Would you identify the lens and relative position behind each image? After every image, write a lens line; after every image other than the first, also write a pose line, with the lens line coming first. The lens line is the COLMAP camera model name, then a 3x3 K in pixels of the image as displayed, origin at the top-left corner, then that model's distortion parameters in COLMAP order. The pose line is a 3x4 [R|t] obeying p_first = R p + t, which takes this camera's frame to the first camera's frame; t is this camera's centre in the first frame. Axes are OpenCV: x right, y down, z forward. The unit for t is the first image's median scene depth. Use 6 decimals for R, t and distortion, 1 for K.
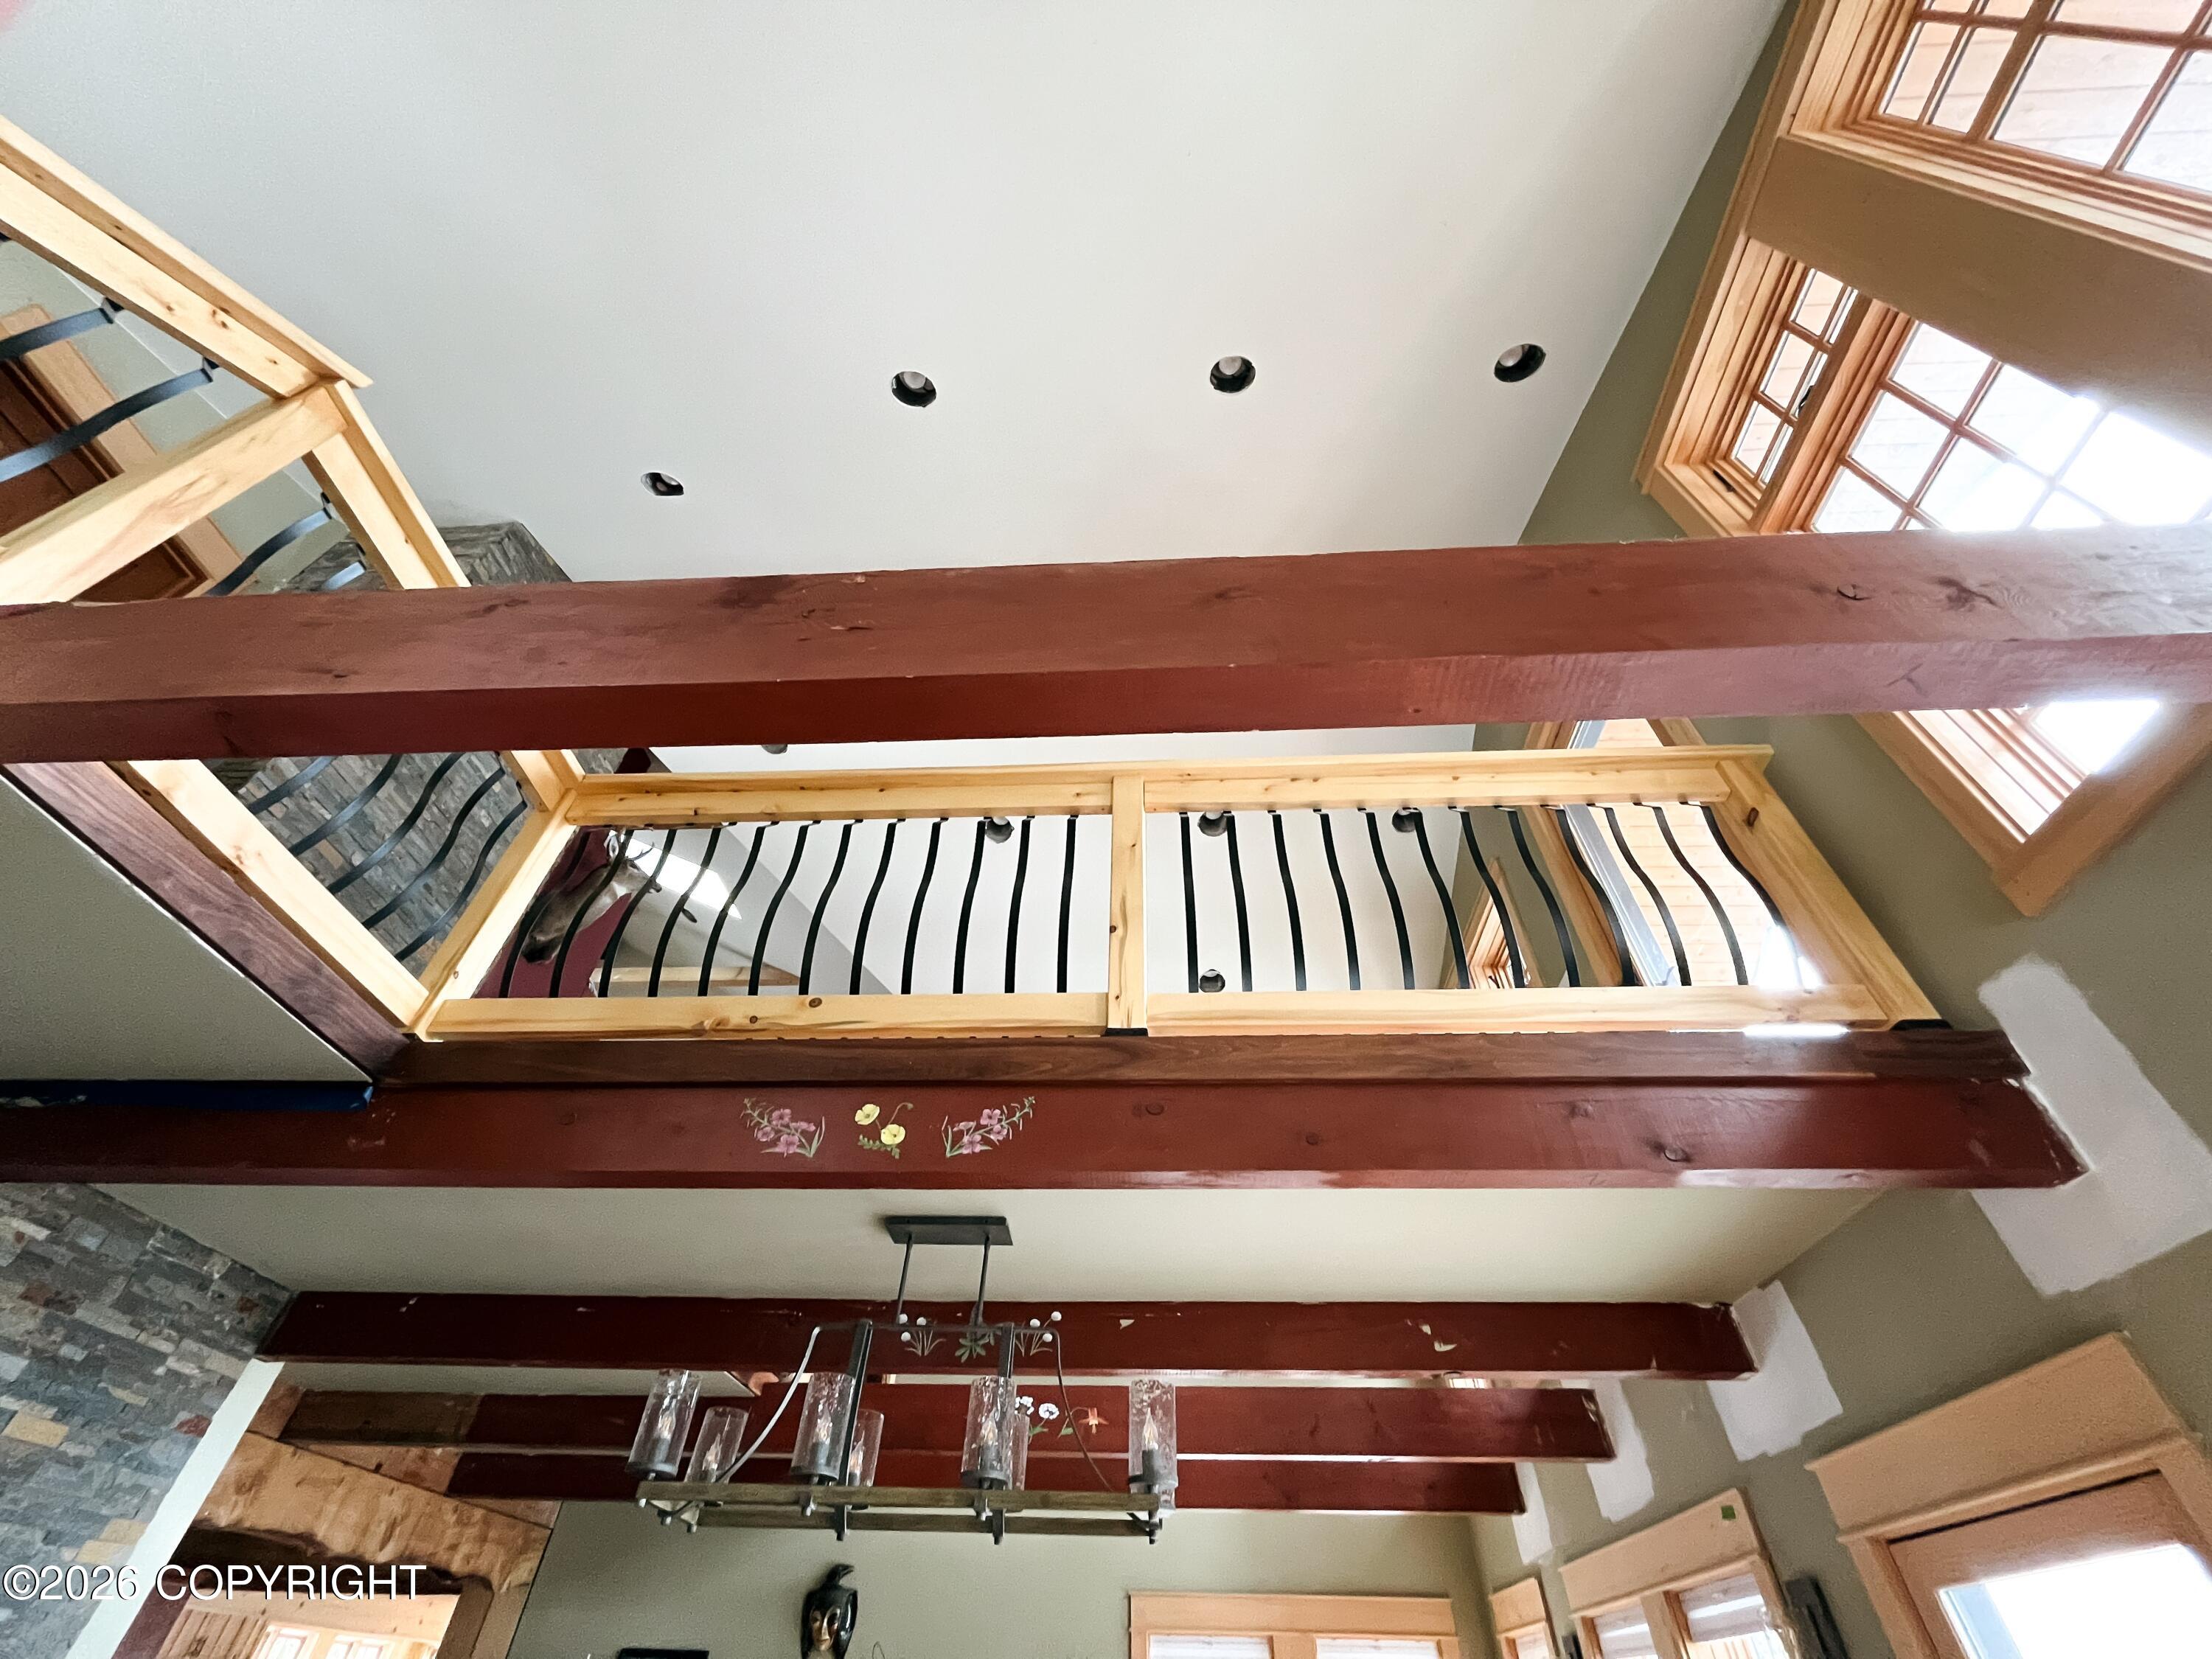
lens RADIAL K [[902.8, 0, 1104.9], [0, 902.8, 823.2], [0, 0, 1]] dist [-0.003627, -0.000300]
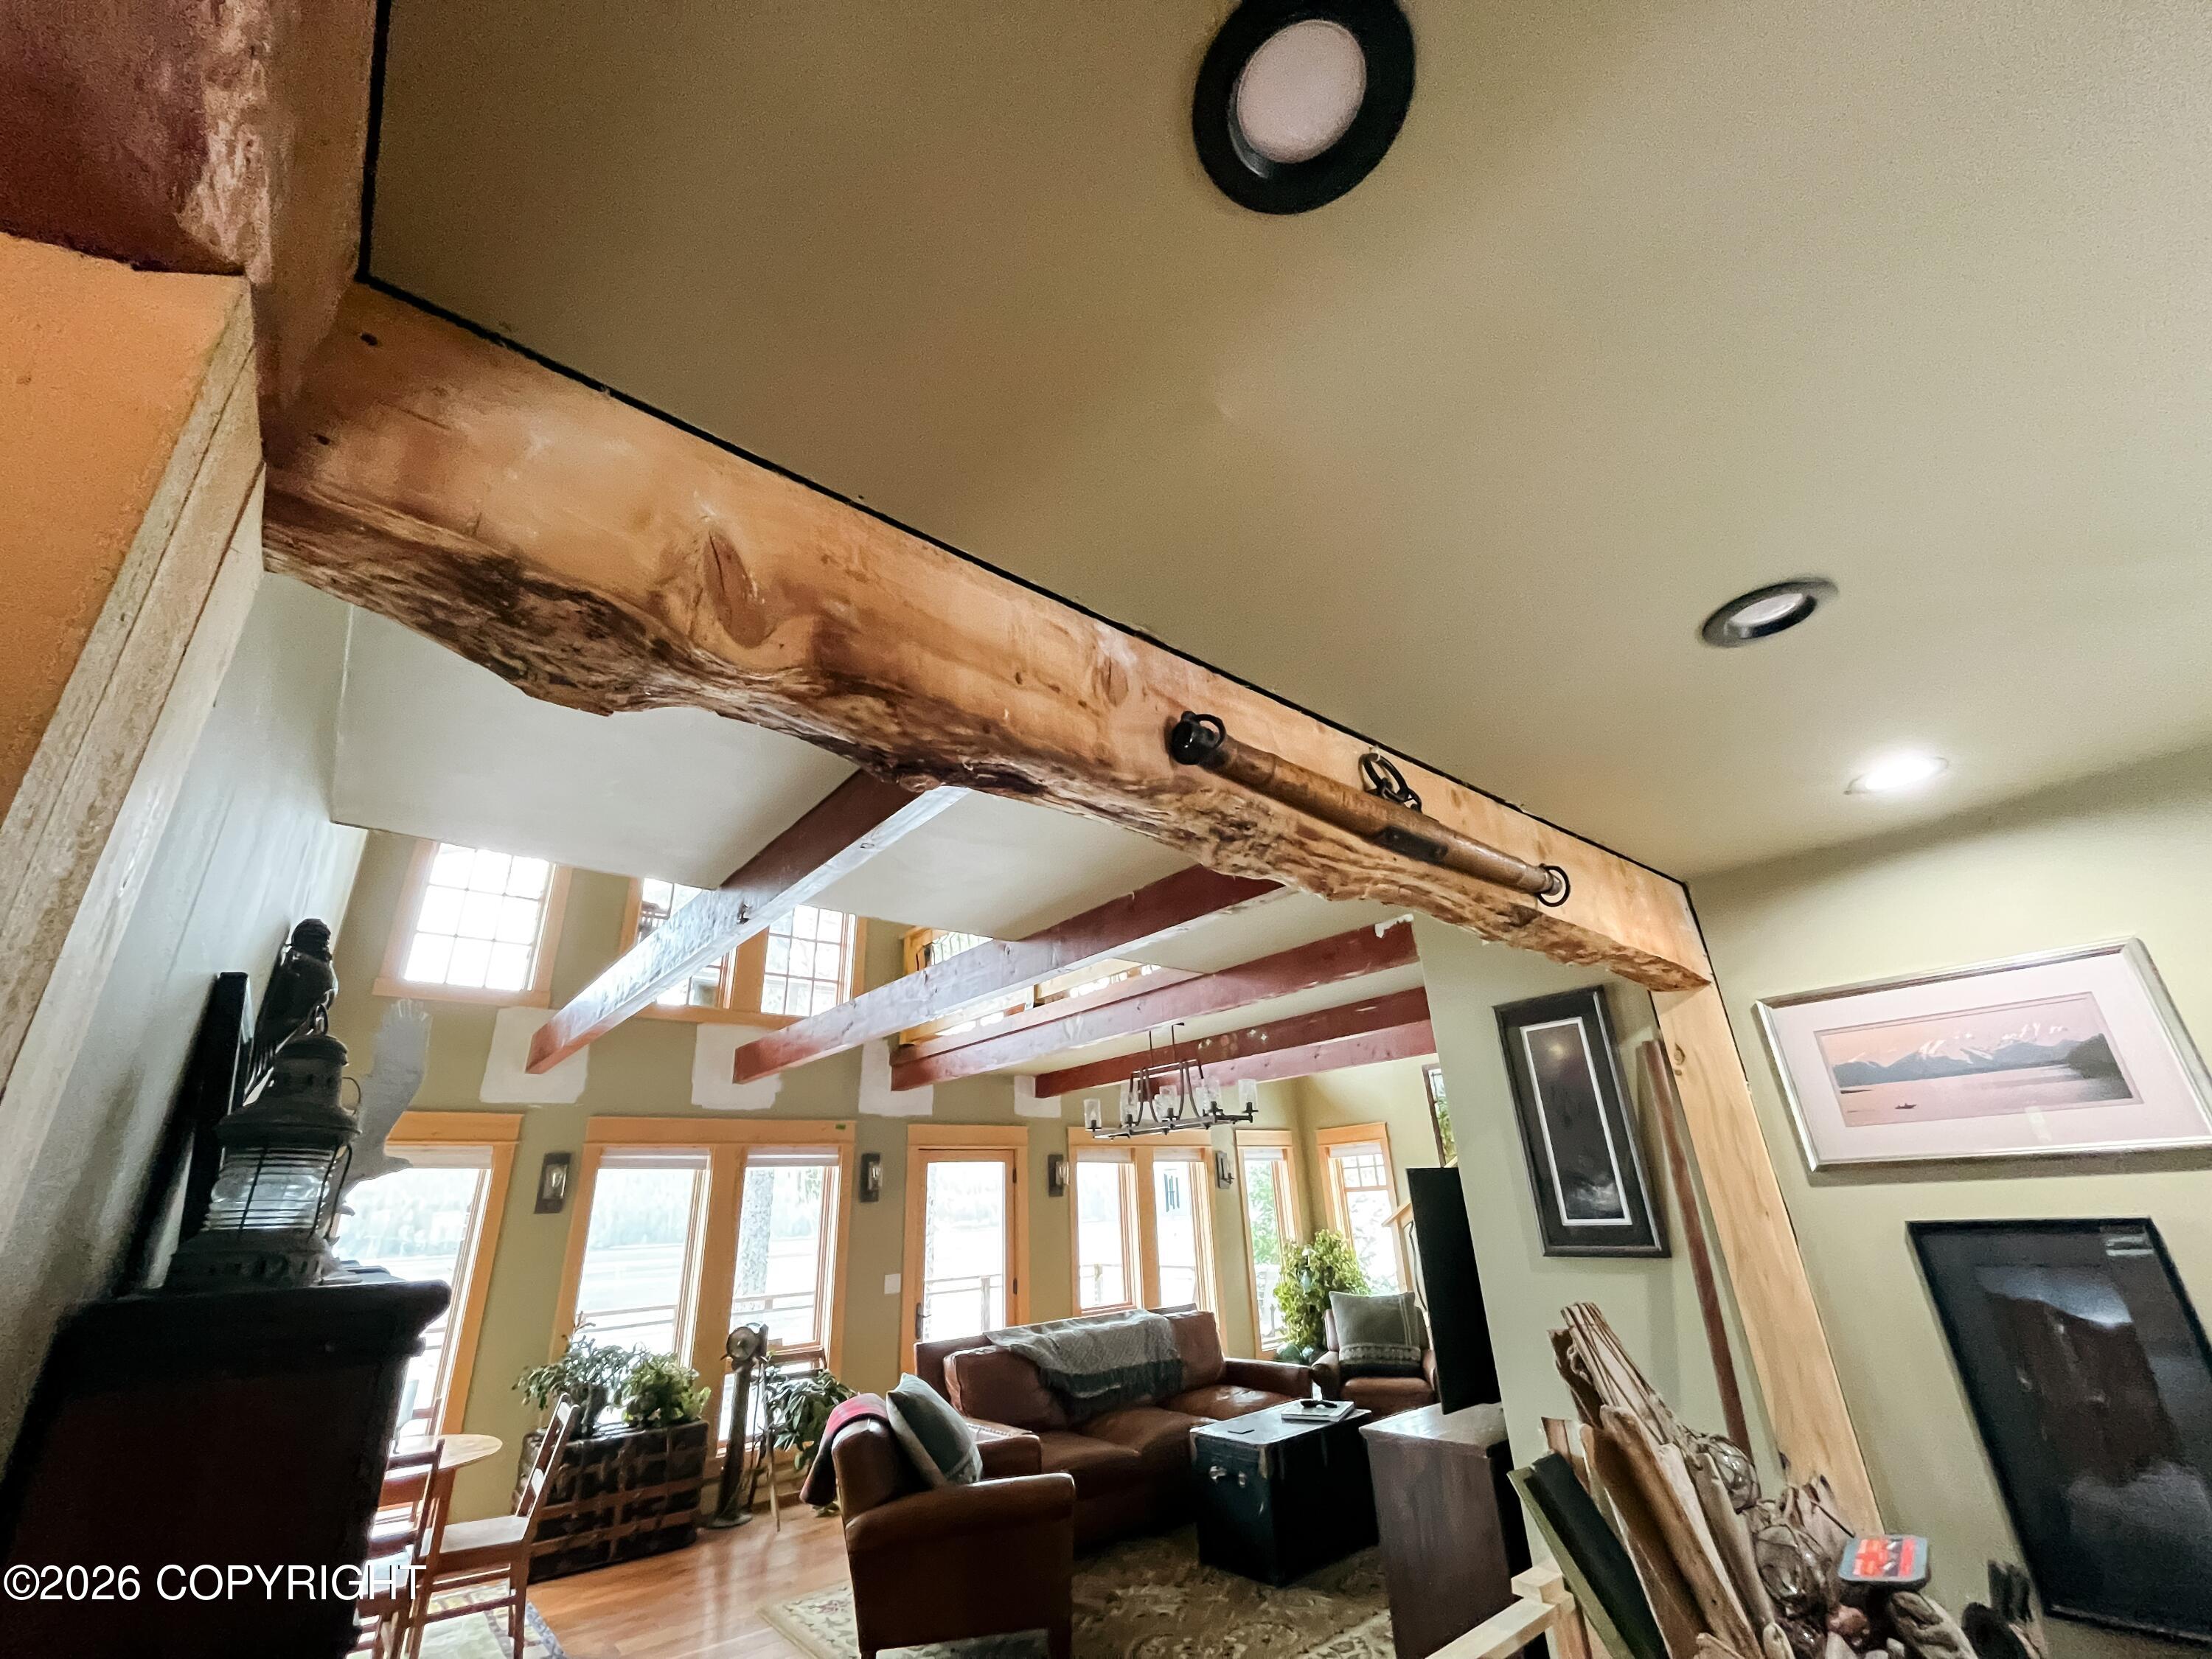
lens RADIAL K [[902.8, 0, 1112.5], [0, 902.8, 825.2], [0, 0, 1]] dist [-0.003627, -0.000300]
pose [[-0.678281, 0.292005, 0.674291, -2.063028], [-0.501583, 0.486610, -0.715279, 2.187432], [-0.536982, -0.823373, -0.183594, 2.170949]]
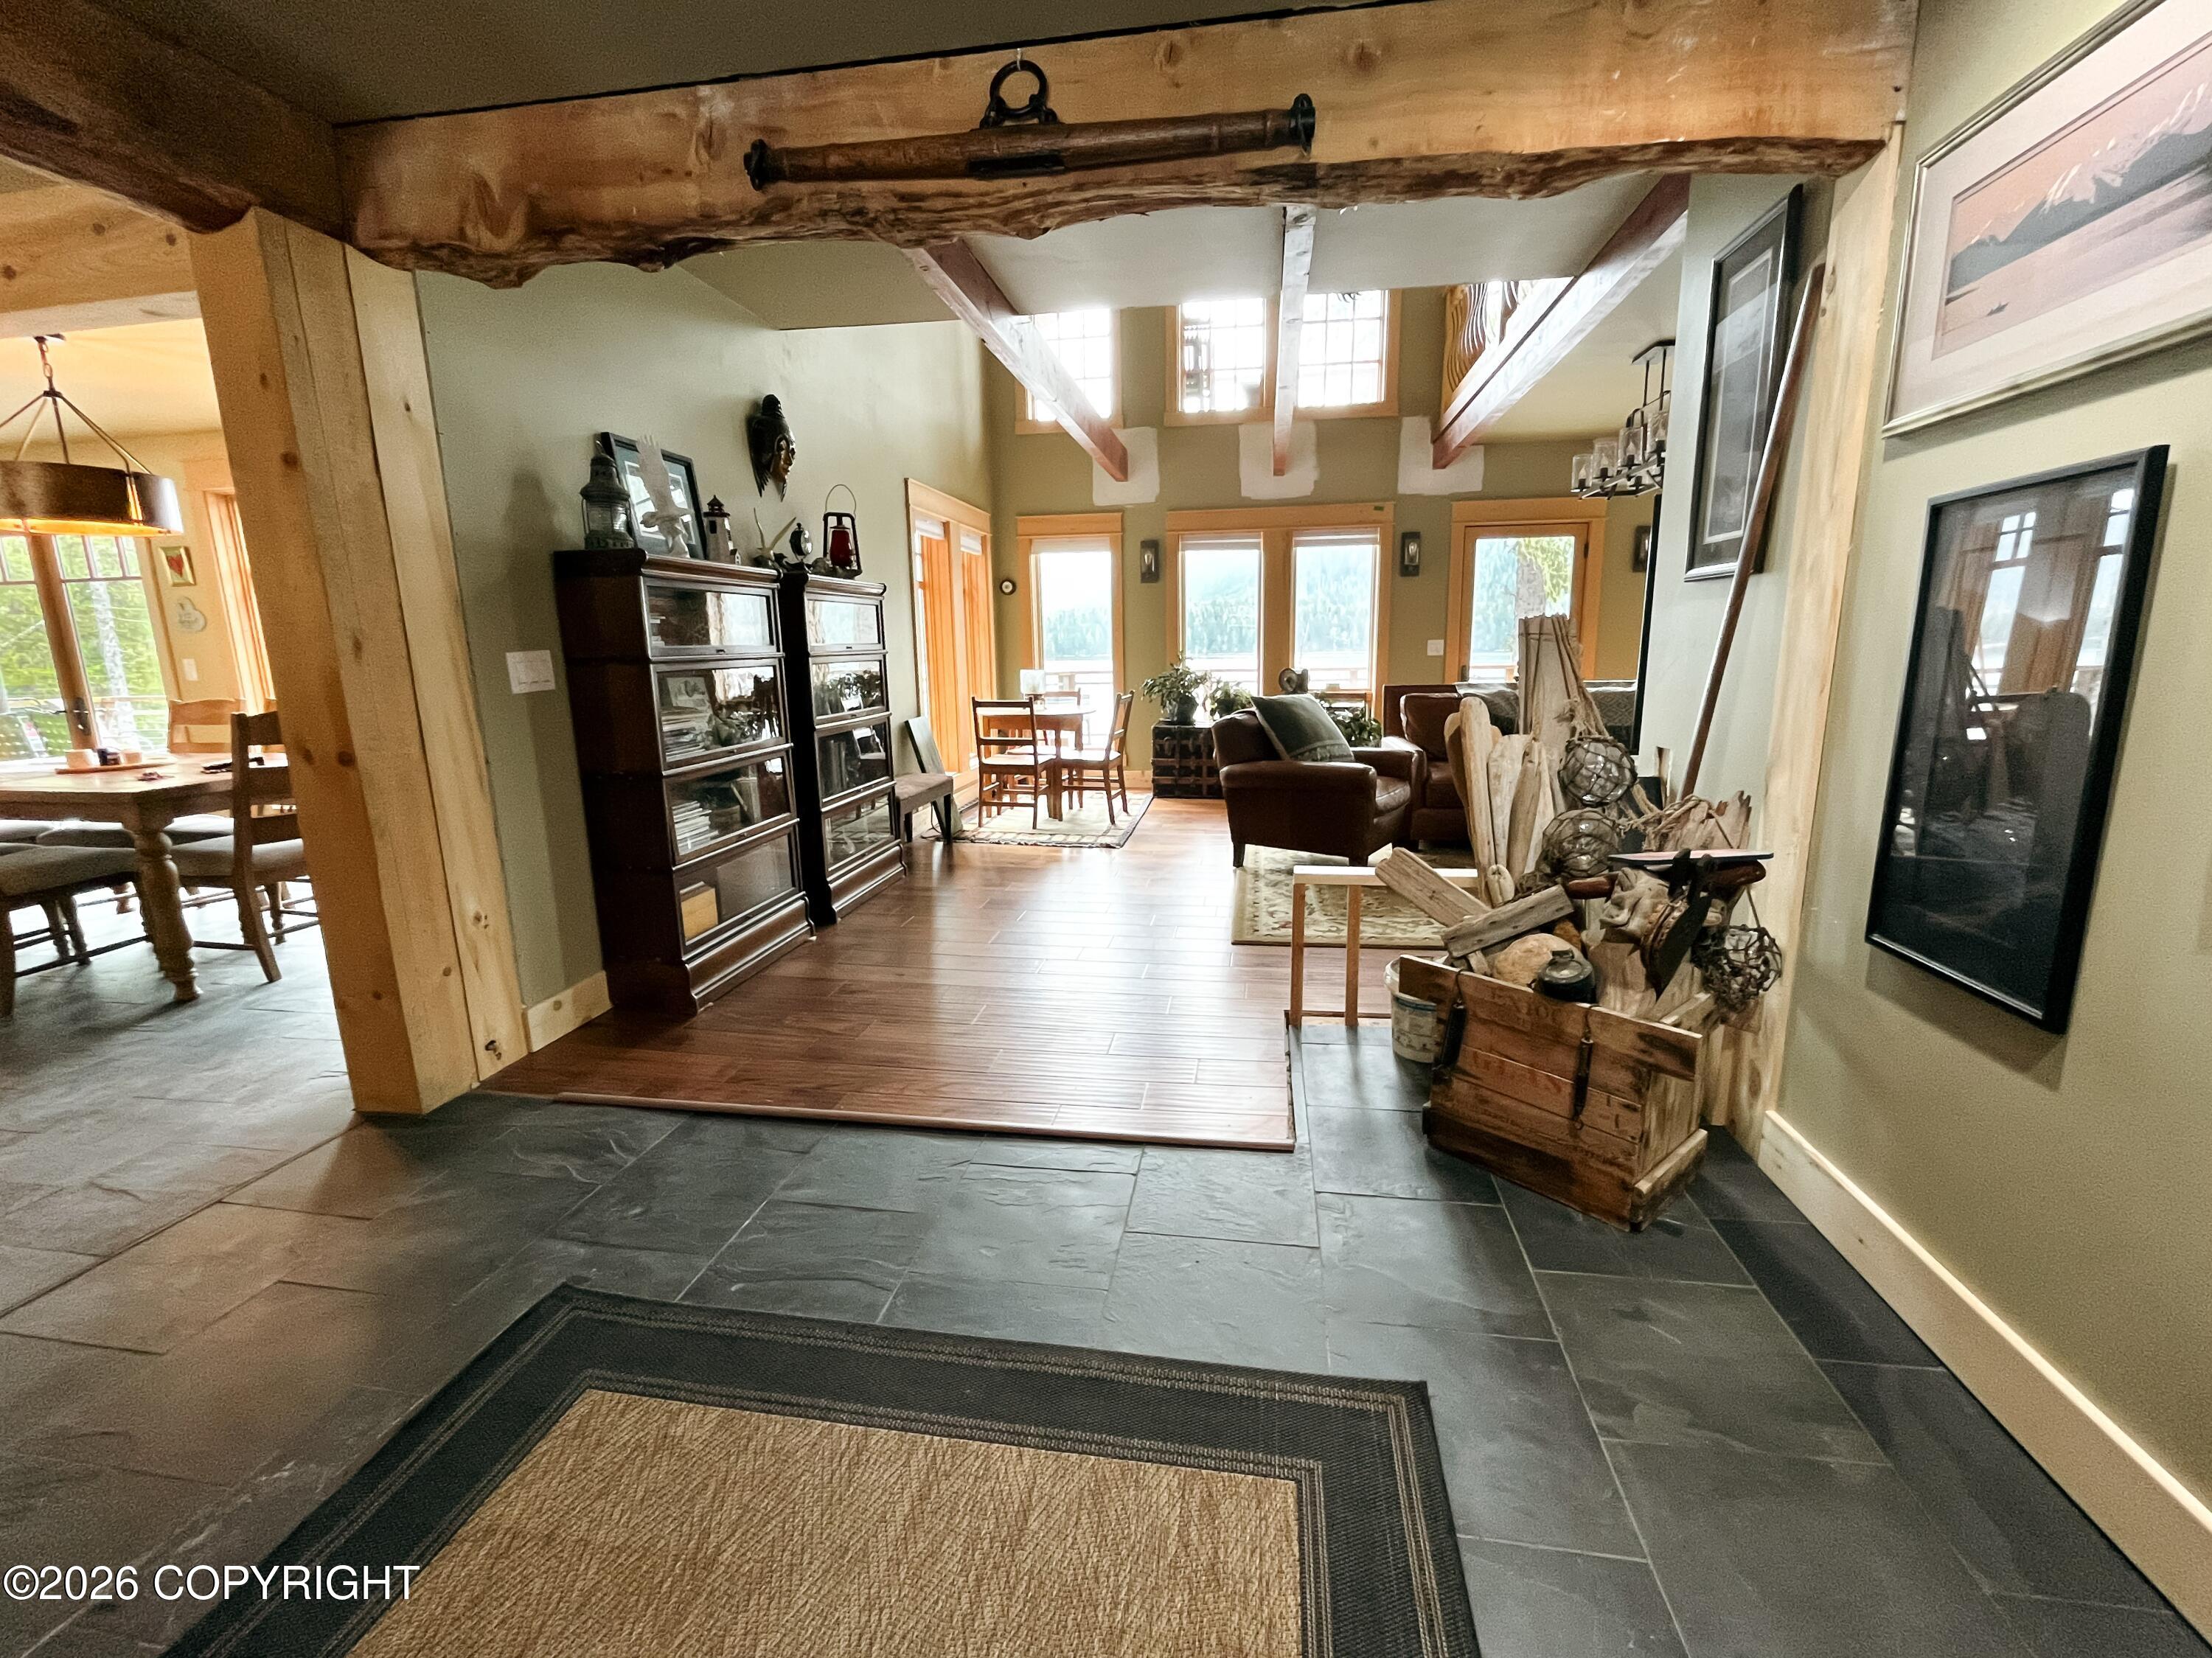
lens RADIAL K [[947.7, 0, 1115.5], [0, 947.7, 835.1], [0, 0, 1]] dist [-0.003120, 0.000269]
pose [[0.104894, -0.222814, 0.969201, -2.723112], [-0.693664, 0.681964, 0.231853, 1.634079], [-0.712620, -0.696620, -0.083024, 1.409433]]
